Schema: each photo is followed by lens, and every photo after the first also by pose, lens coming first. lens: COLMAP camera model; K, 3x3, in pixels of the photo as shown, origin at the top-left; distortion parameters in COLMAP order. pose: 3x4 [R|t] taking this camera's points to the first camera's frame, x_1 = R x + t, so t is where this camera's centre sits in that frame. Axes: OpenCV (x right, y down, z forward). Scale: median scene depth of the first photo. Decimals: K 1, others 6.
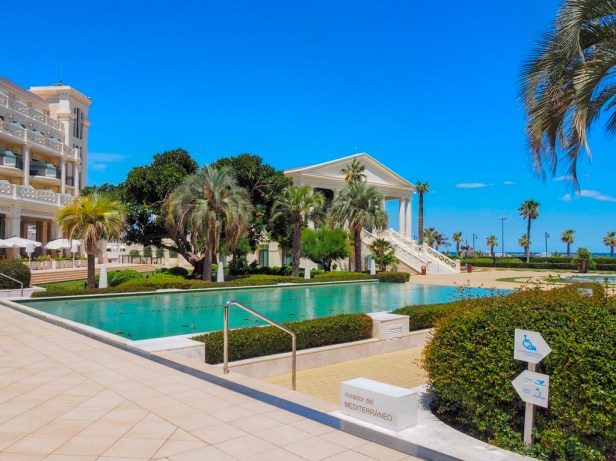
lens RADIAL K [[510.6, 0, 308.0], [0, 510.6, 230.5], [0, 0, 1]] dist [-0.005889, 0.005727]
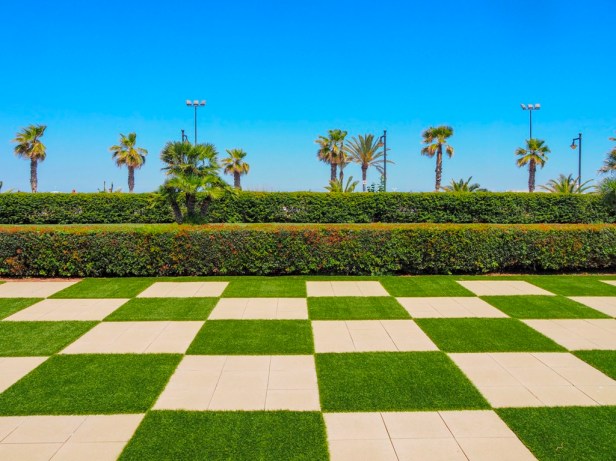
lens RADIAL K [[510.6, 0, 308.0], [0, 510.6, 230.5], [0, 0, 1]] dist [-0.005889, 0.005727]
pose [[0.657859, -0.067758, 0.750087, 0.357132], [-0.023146, 0.993655, 0.110060, 0.032002], [-0.752786, -0.089765, 0.652117, 0.584248]]
